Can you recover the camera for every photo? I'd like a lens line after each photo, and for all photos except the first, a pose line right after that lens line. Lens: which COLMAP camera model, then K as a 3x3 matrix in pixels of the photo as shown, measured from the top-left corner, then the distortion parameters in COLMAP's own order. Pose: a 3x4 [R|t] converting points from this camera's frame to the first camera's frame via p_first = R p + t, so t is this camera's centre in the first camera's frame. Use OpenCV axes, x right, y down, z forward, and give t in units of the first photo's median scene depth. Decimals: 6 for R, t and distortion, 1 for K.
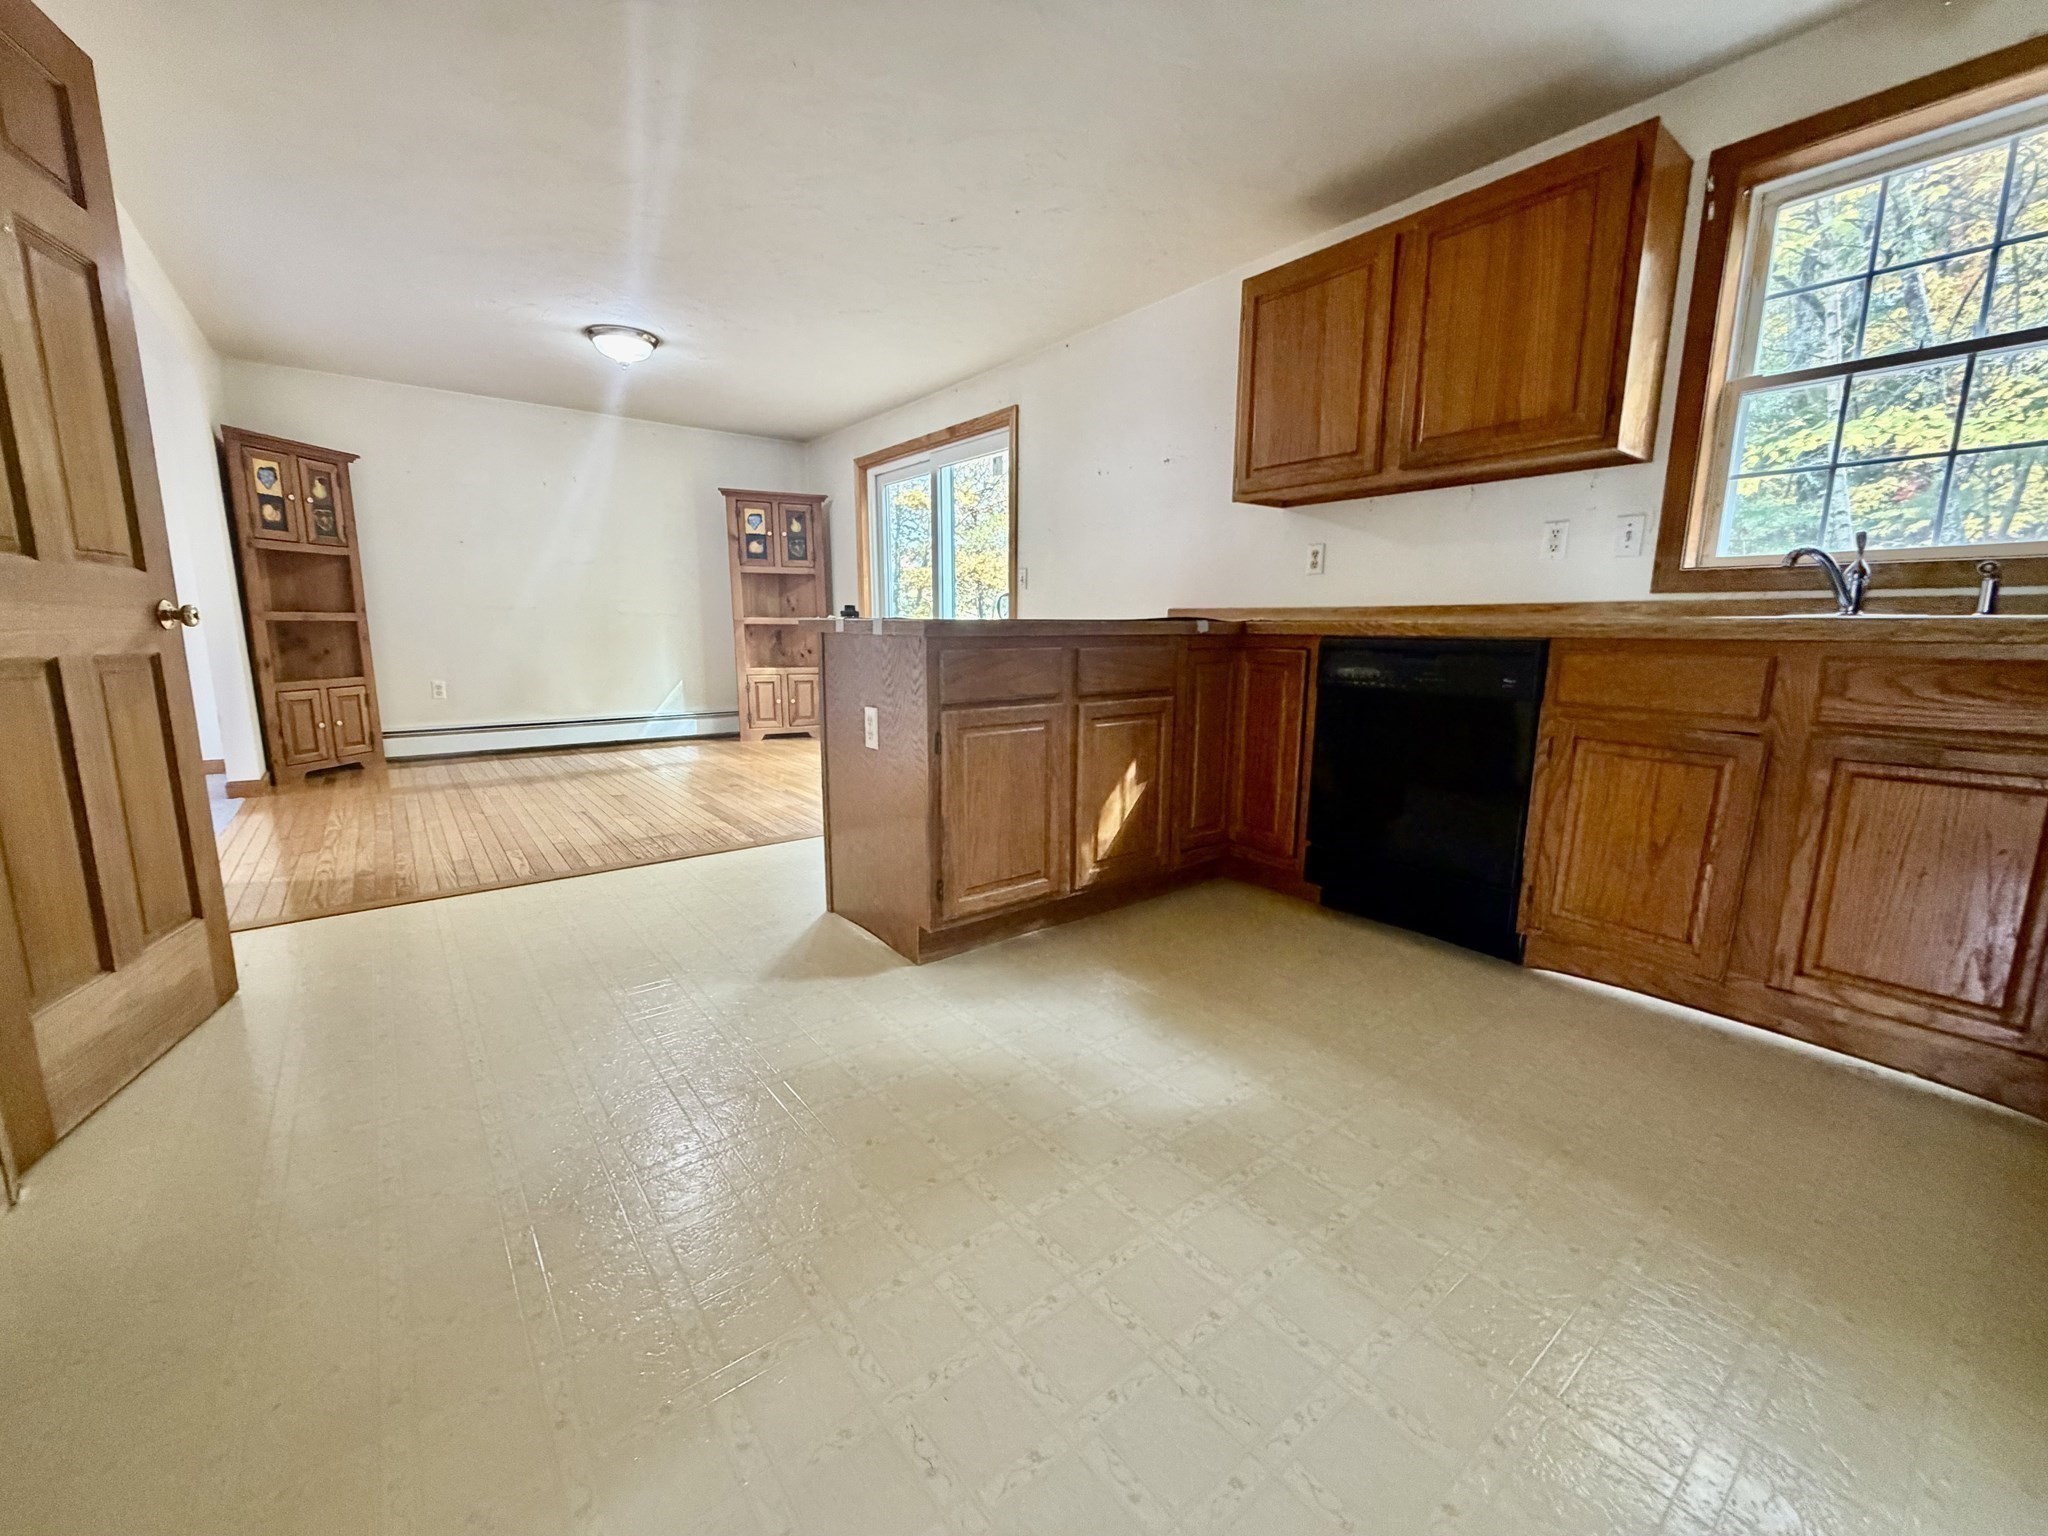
lens RADIAL K [[816.9, 0, 1030.7], [0, 816.9, 768.5], [0, 0, 1]] dist [0.002561, 0.000435]
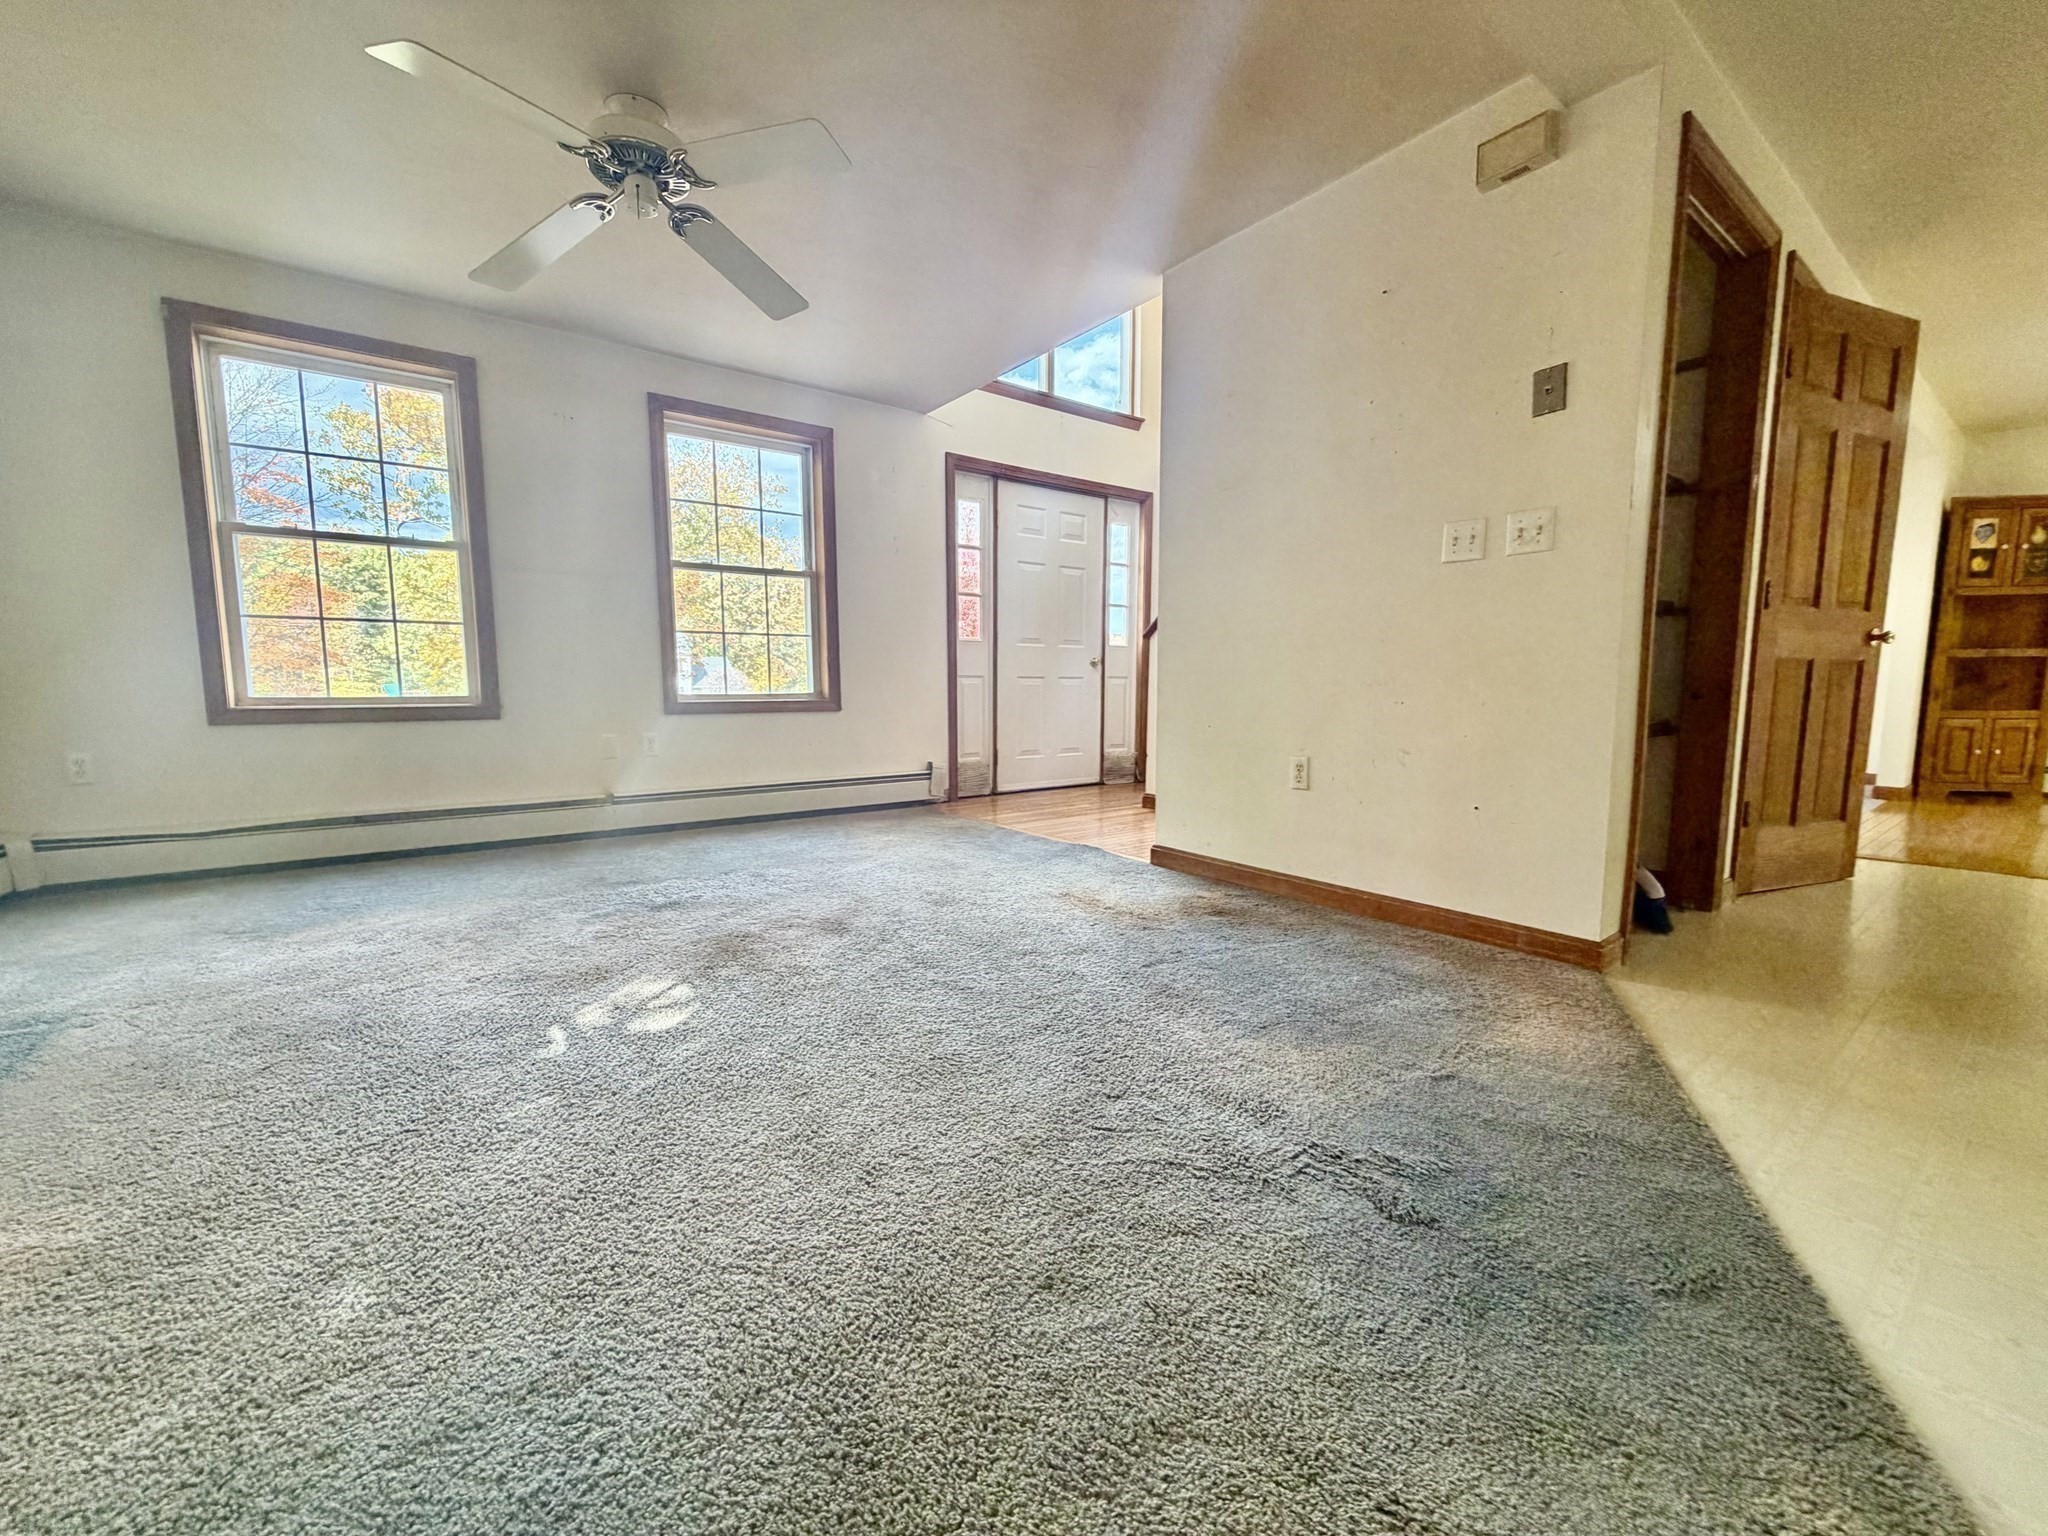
lens RADIAL K [[816.9, 0, 1037.3], [0, 816.9, 756.9], [0, 0, 1]] dist [0.002561, 0.000435]
pose [[-0.014987, 0.095210, -0.995344, 0.273997], [-0.176883, 0.979504, 0.096358, 0.080076], [0.984118, 0.177503, 0.002161, -0.266623]]
